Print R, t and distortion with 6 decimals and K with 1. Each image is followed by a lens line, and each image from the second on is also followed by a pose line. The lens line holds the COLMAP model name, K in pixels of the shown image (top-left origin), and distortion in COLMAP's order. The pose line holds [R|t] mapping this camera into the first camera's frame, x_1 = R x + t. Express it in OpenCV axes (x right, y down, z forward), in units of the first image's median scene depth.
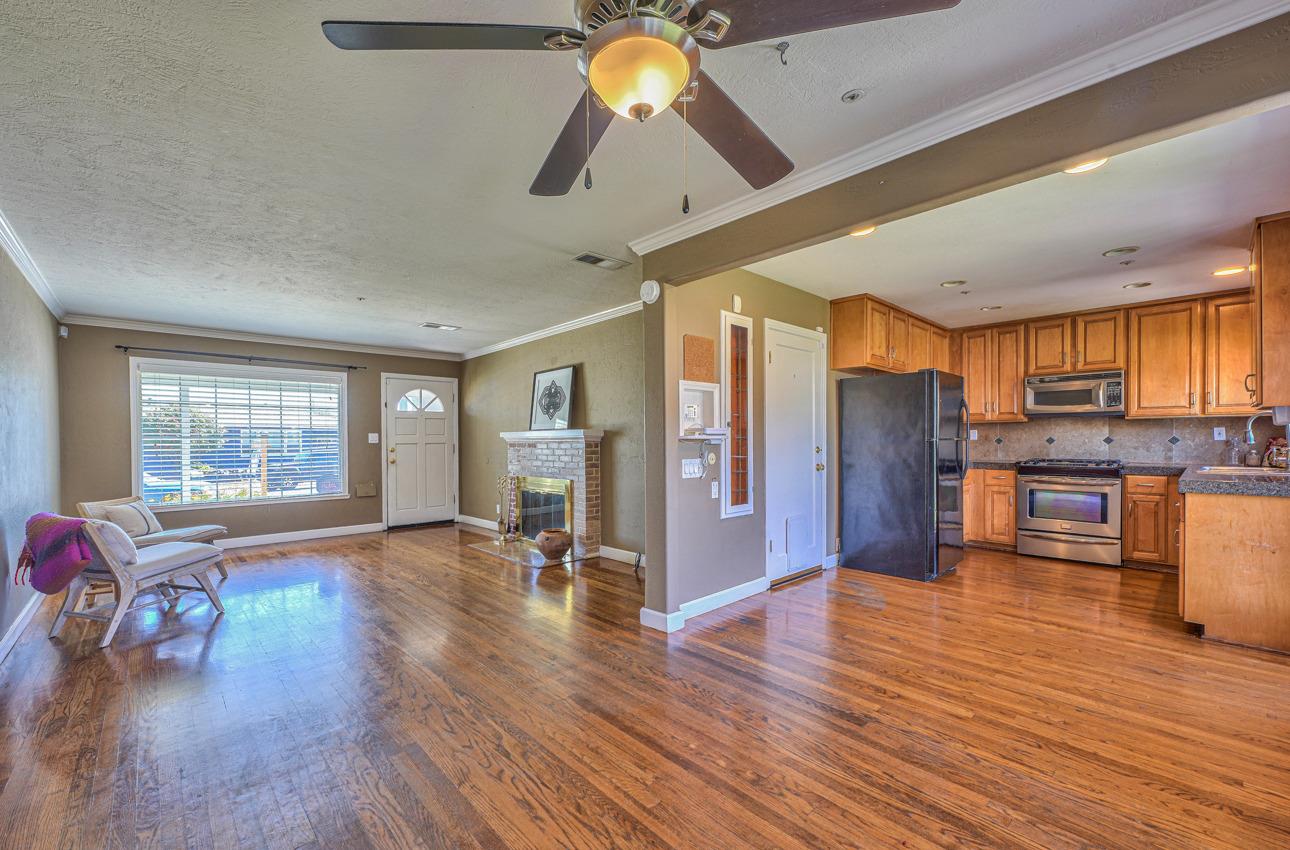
lens RADIAL K [[520.5, 0, 640.6], [0, 520.5, 444.5], [0, 0, 1]] dist [0.016981, -0.009400]
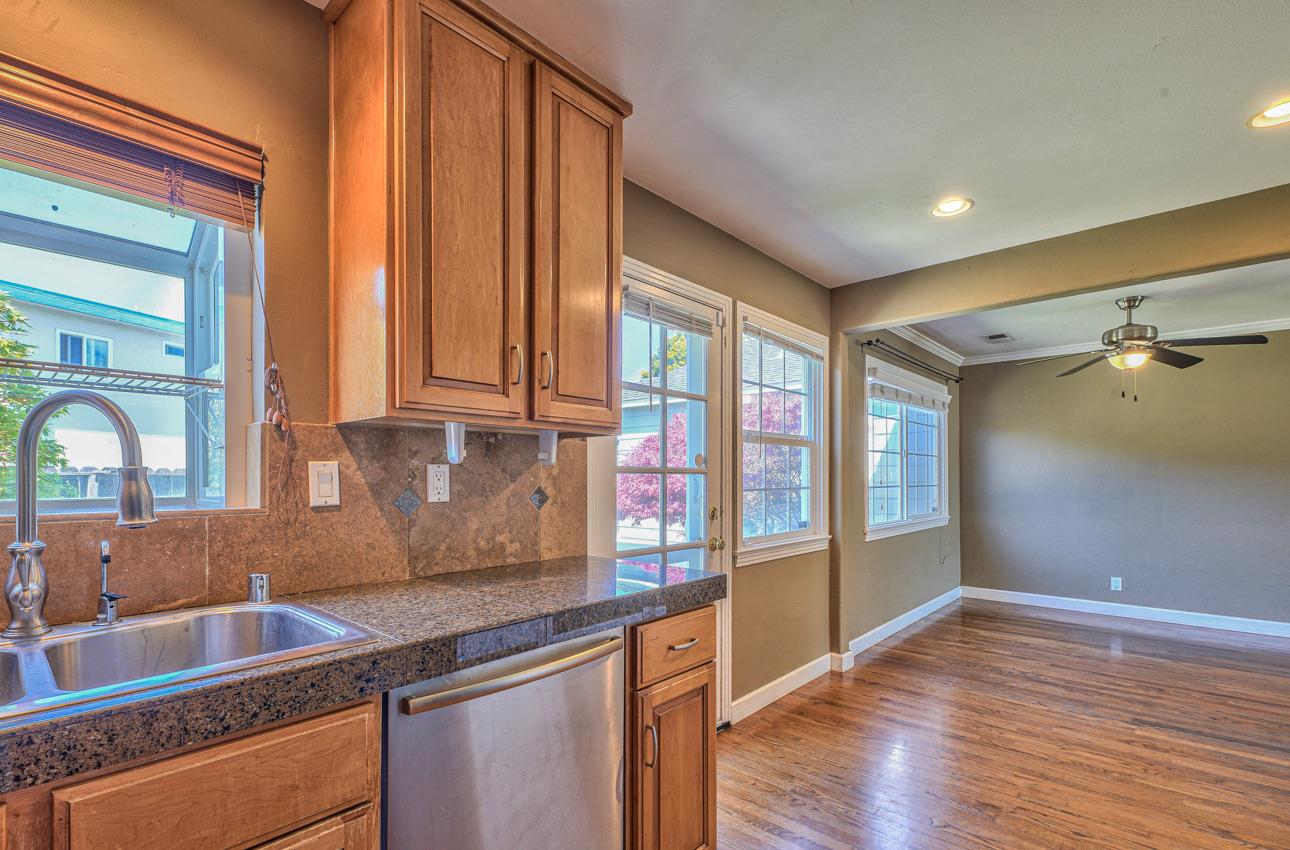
lens RADIAL K [[585.9, 0, 645.4], [0, 585.9, 476.7], [0, 0, 1]] dist [-0.002343, -0.000355]
pose [[-0.995950, 0.006640, -0.089658, 0.762173], [0.005982, 0.999953, 0.007598, -0.020034], [0.089704, 0.007031, -0.995944, 1.023677]]
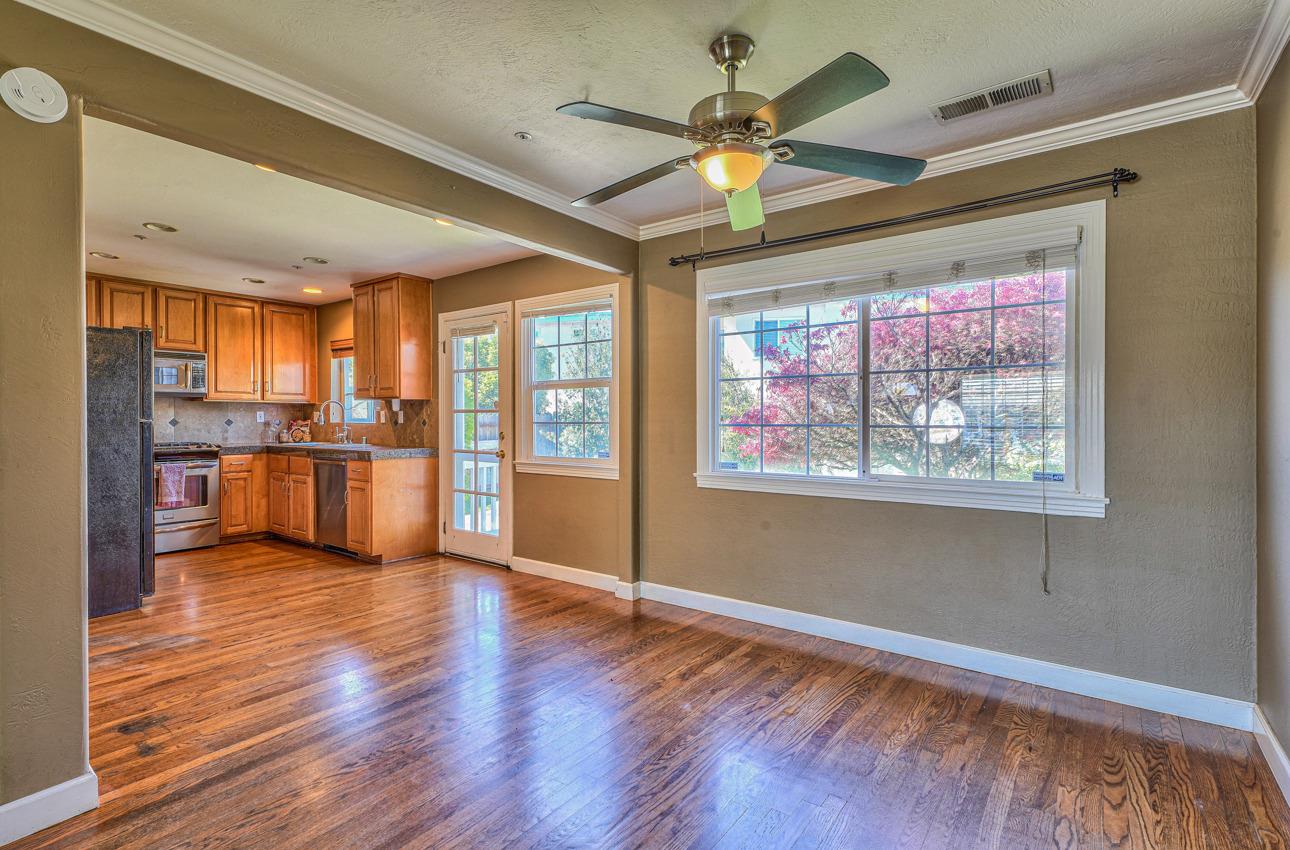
lens RADIAL K [[606.1, 0, 649.0], [0, 606.1, 421.6], [0, 0, 1]] dist [0.001534, 0.000017]
pose [[-0.189709, 0.000892, 0.981840, -0.410061], [0.012698, 0.999918, 0.001545, -0.000457], [-0.981758, 0.012760, -0.189705, 0.392379]]
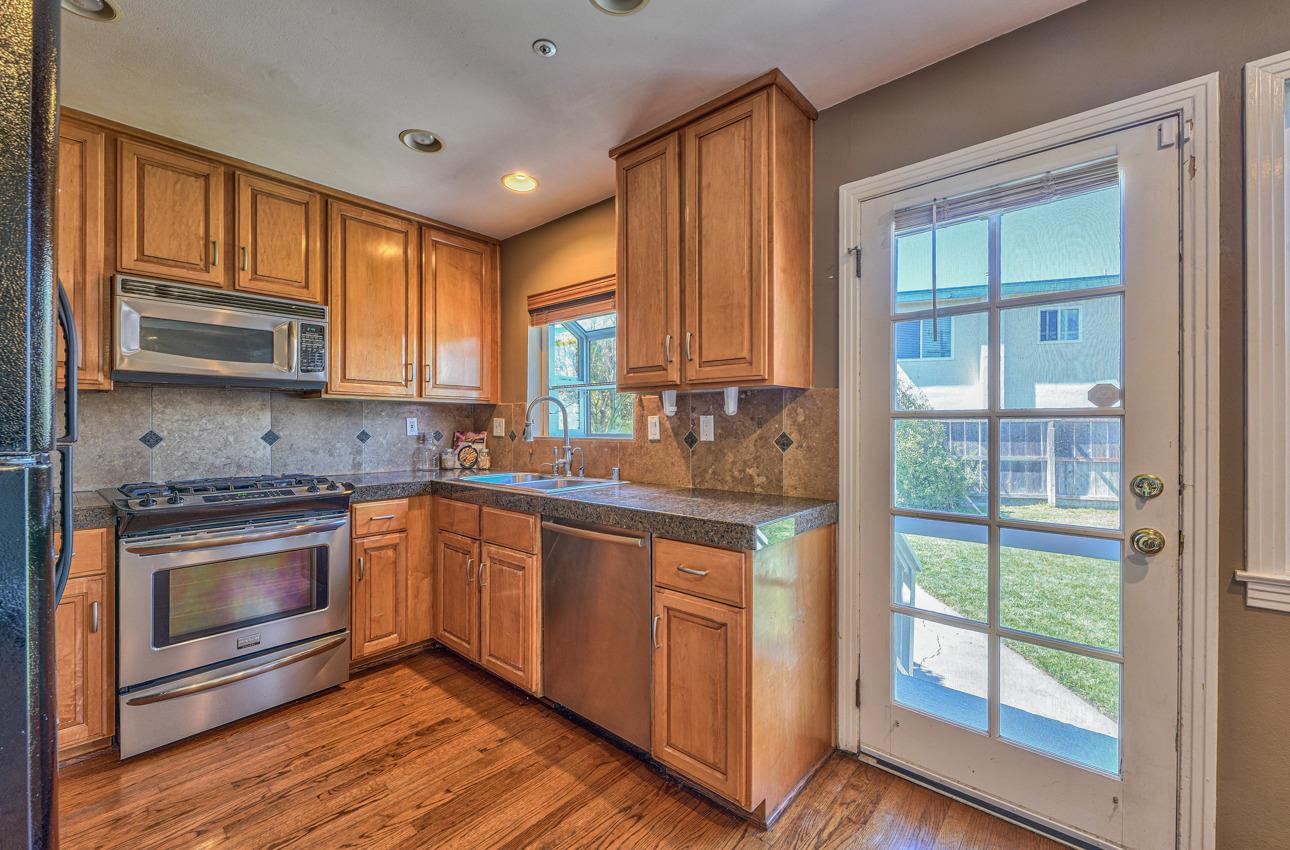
lens RADIAL K [[527.4, 0, 636.0], [0, 527.4, 425.9], [0, 0, 1]] dist [-0.000130, -0.000203]
pose [[-0.091765, 0.005516, 0.995765, 0.368620], [0.010551, 0.999934, -0.004567, -0.014554], [-0.995725, 0.010087, -0.091817, 0.758824]]
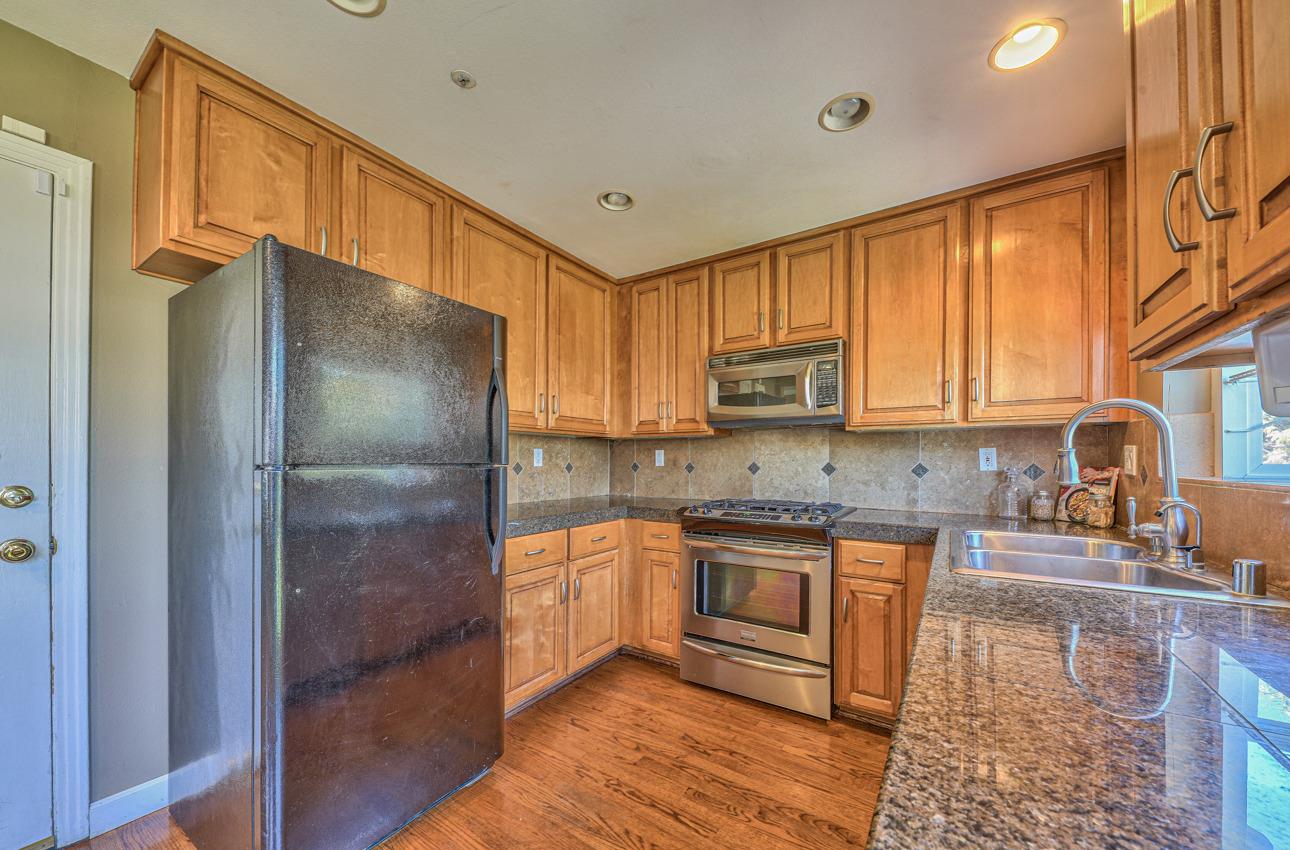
lens RADIAL K [[464.1, 0, 647.4], [0, 464.1, 462.5], [0, 0, 1]] dist [0.001471, -0.000059]
pose [[0.970960, 0.007258, 0.239130, 0.633586], [-0.005696, 0.999958, -0.007224, -0.011305], [-0.239172, 0.005652, 0.970961, 0.605112]]
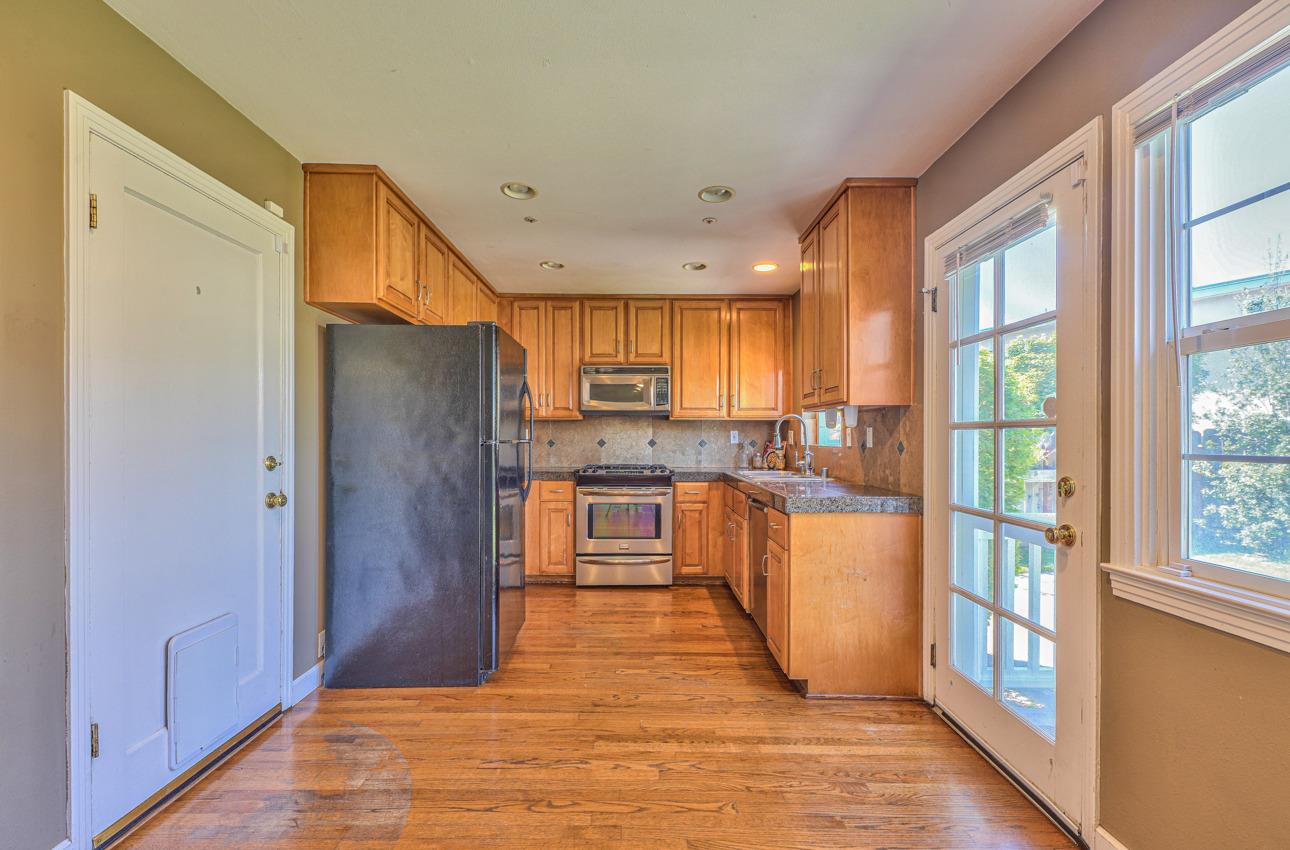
lens RADIAL K [[551.8, 0, 641.0], [0, 551.8, 440.3], [0, 0, 1]] dist [0.001845, 0.000043]
pose [[0.679189, 0.004826, 0.733948, 0.192657], [0.001153, 0.999970, -0.007642, -0.006004], [-0.733963, 0.006037, 0.679163, 0.400879]]
